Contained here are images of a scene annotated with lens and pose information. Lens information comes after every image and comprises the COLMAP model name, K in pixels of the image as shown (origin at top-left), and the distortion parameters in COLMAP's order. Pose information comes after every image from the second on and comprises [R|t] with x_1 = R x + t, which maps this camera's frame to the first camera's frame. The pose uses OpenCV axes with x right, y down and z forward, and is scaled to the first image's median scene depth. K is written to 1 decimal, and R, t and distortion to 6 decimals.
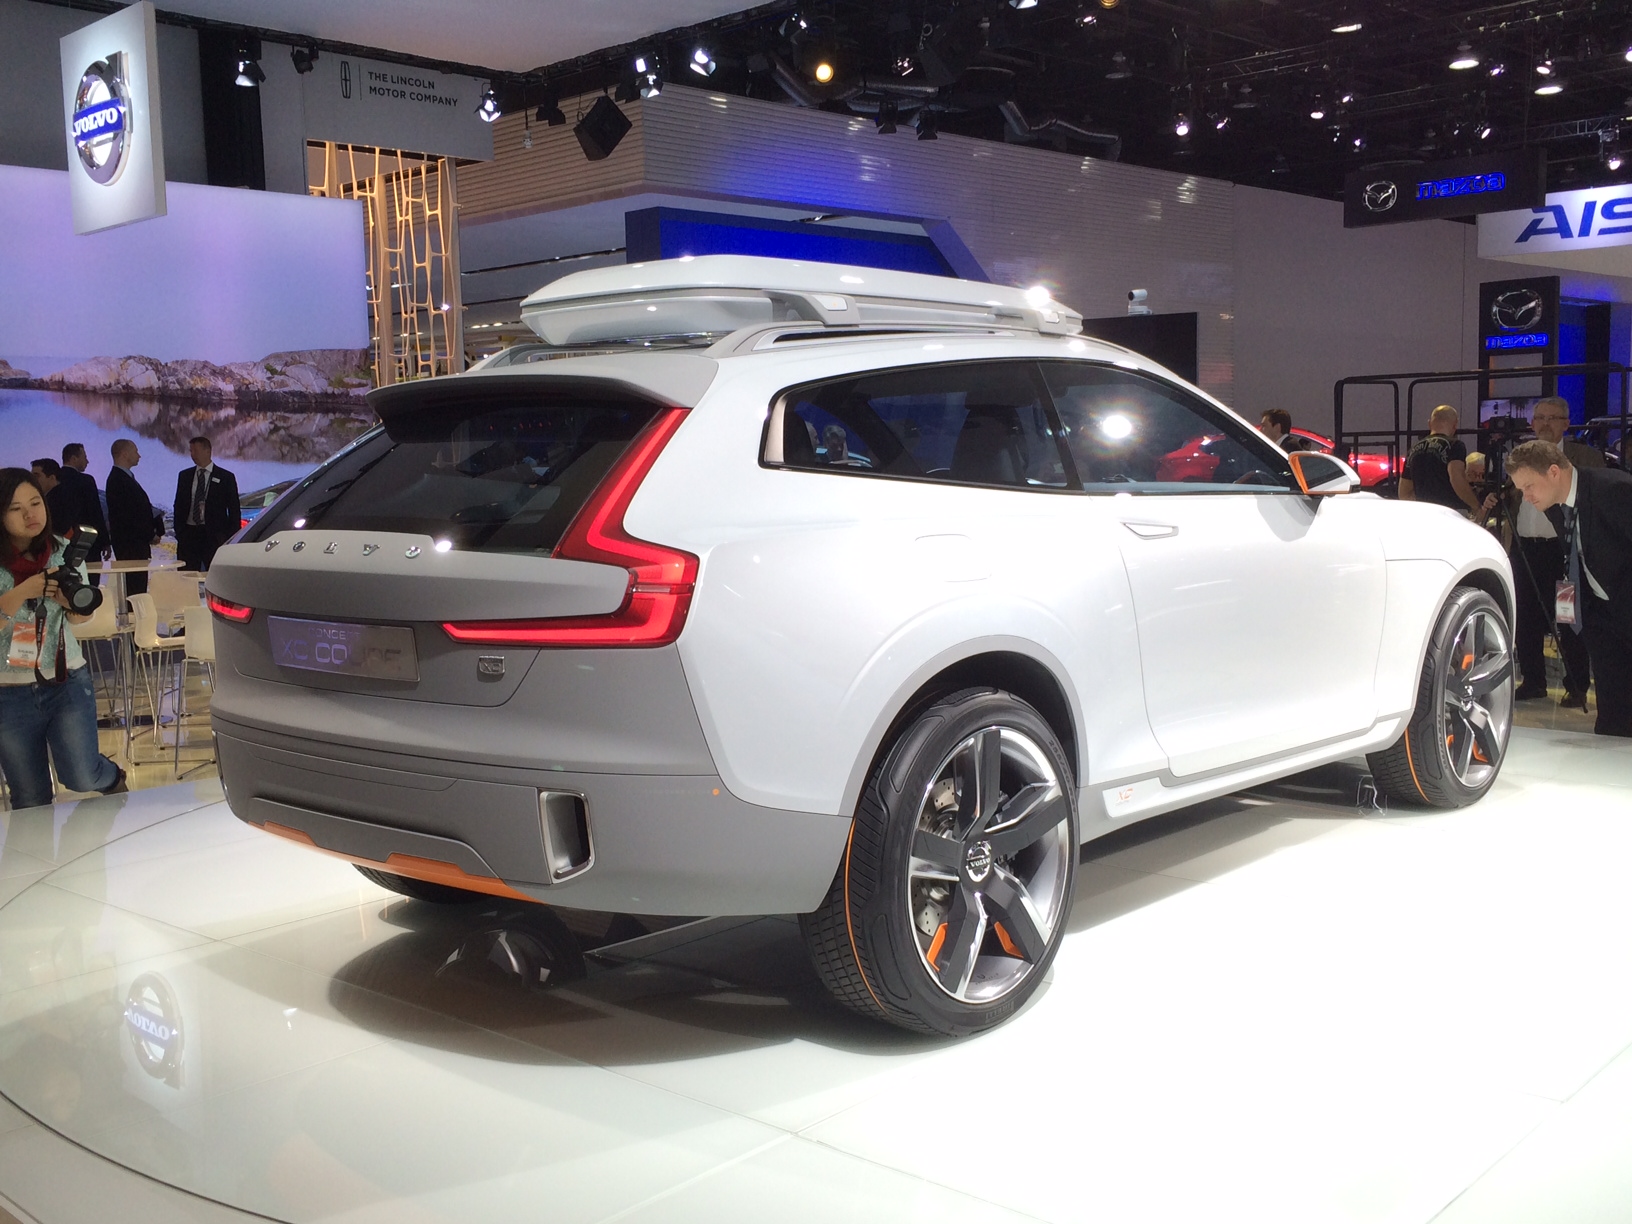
lens RADIAL K [[1705.6, 0, 813.8], [0, 1705.6, 607.2], [0, 0, 1]] dist [0.037423, 0.000000]
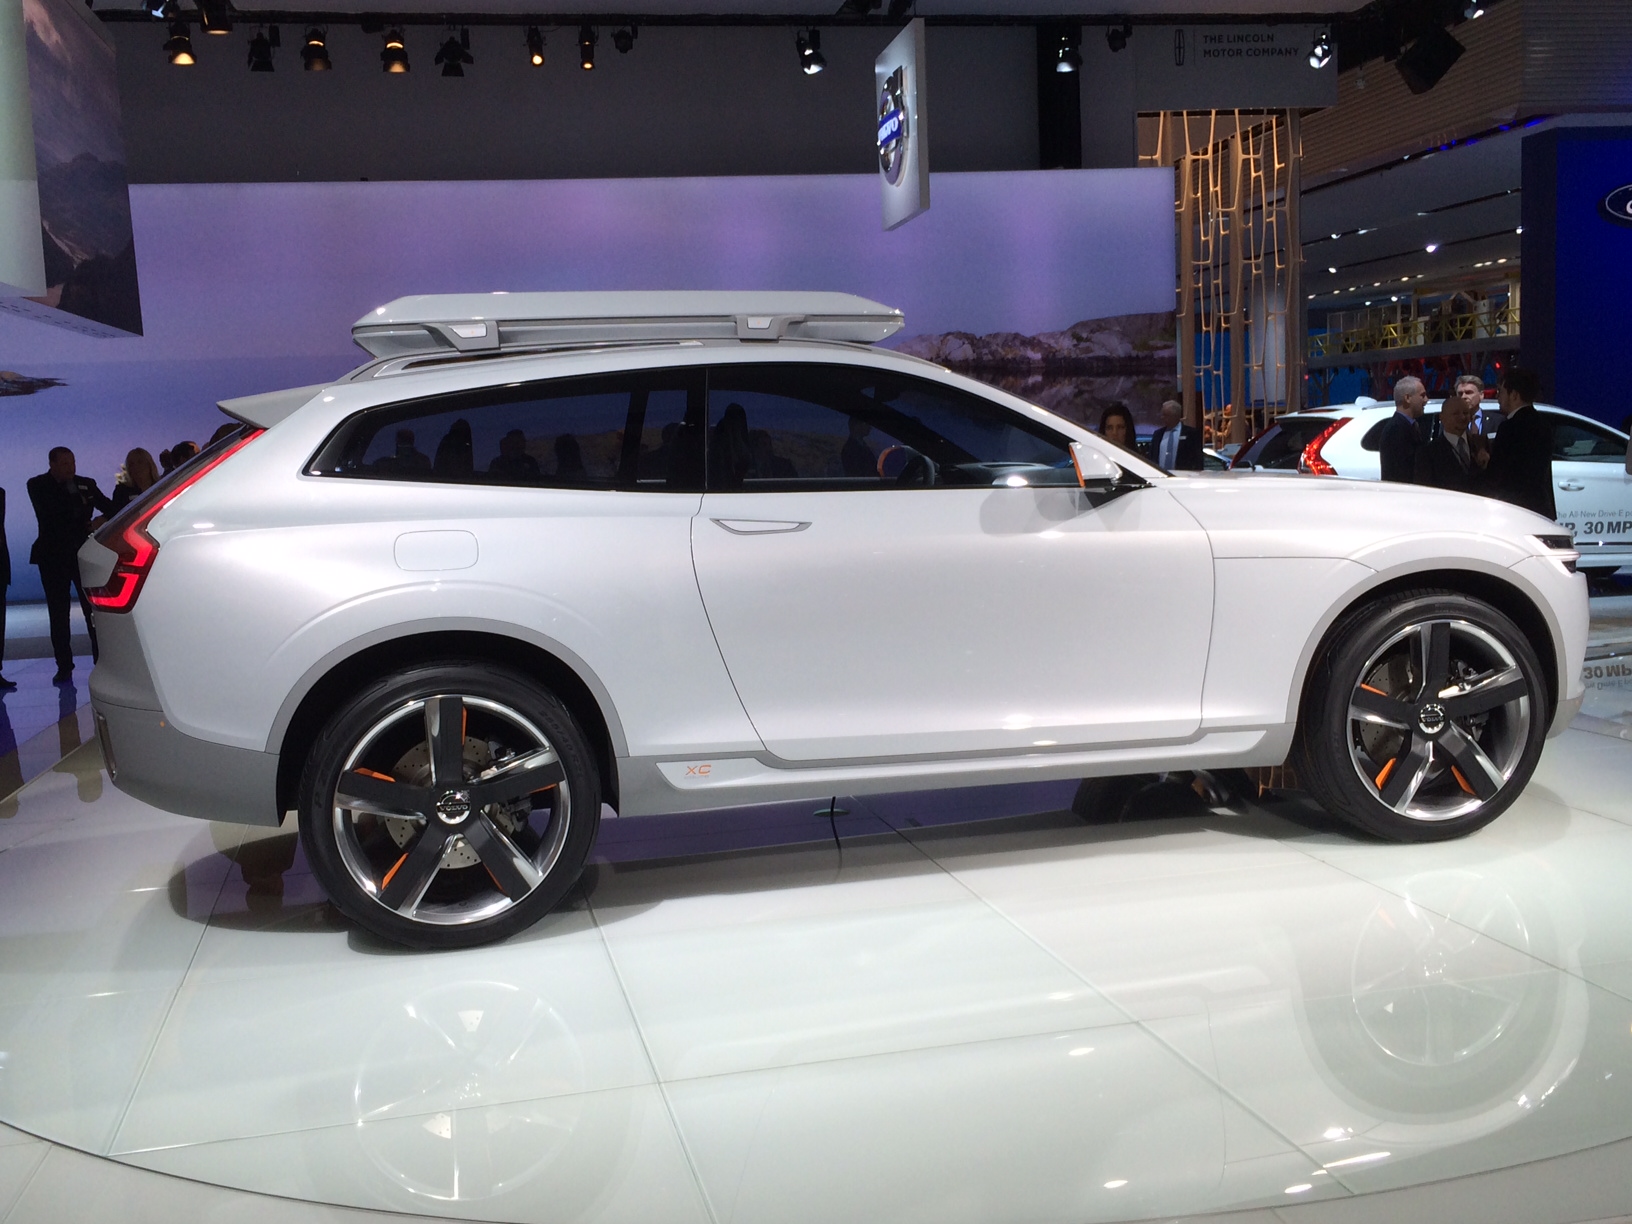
lens RADIAL K [[1705.6, 0, 815.1], [0, 1705.6, 621.9], [0, 0, 1]] dist [0.037423, 0.000000]
pose [[0.812575, 0.051636, -0.580566, 0.178567], [-0.028852, 0.998410, 0.048418, -0.008069], [0.582143, -0.022593, 0.812773, 0.033138]]
